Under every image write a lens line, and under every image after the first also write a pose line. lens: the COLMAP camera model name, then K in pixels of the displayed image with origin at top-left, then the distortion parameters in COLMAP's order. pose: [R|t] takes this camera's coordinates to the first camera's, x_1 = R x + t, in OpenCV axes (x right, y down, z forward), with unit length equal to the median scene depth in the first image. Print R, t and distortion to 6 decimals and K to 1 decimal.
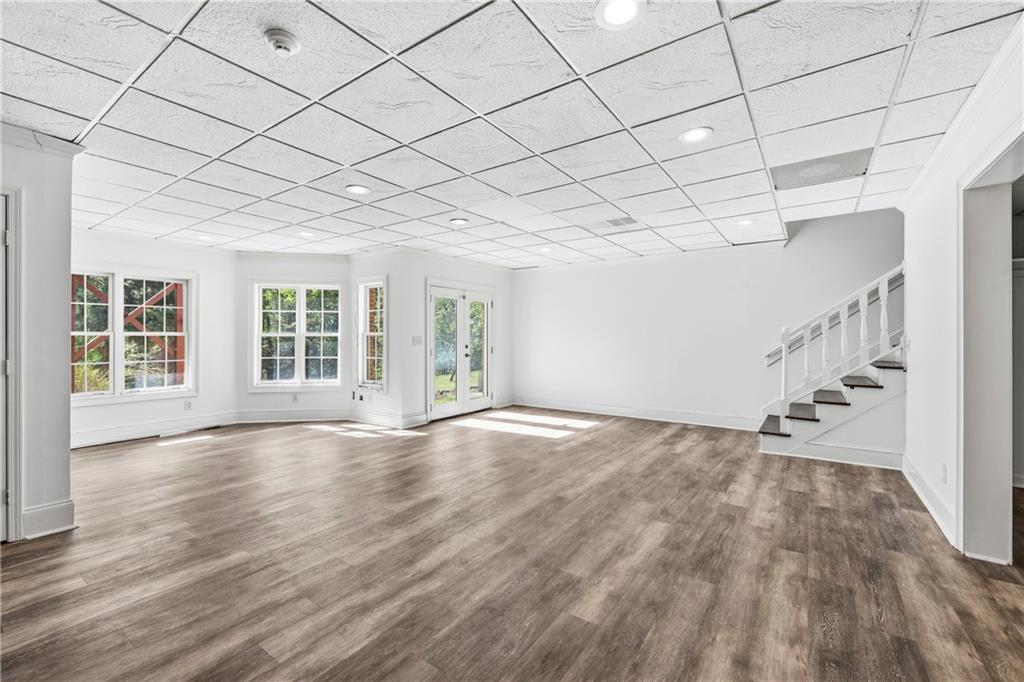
lens RADIAL K [[436.8, 0, 506.2], [0, 436.8, 338.8], [0, 0, 1]] dist [-0.002711, -0.000367]
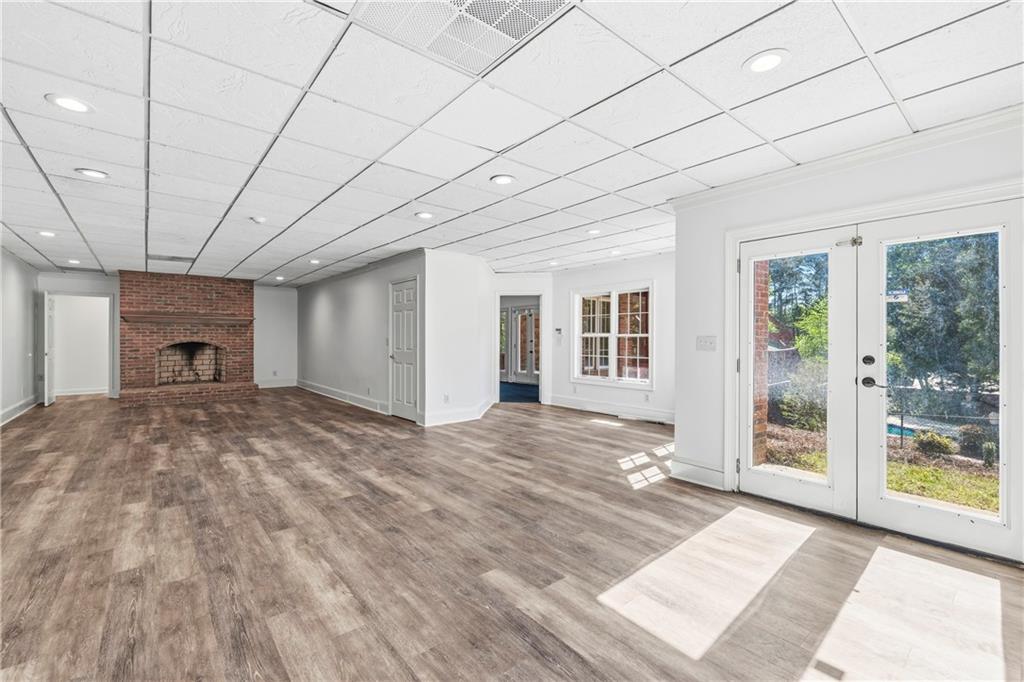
lens RADIAL K [[436.8, 0, 506.5], [0, 436.8, 339.0], [0, 0, 1]] dist [-0.002711, -0.000367]
pose [[-0.265484, 0.000441, -0.964115, 0.795565], [-0.002121, 0.999997, 0.001041, -0.003008], [0.964113, 0.002321, -0.265483, 1.582986]]
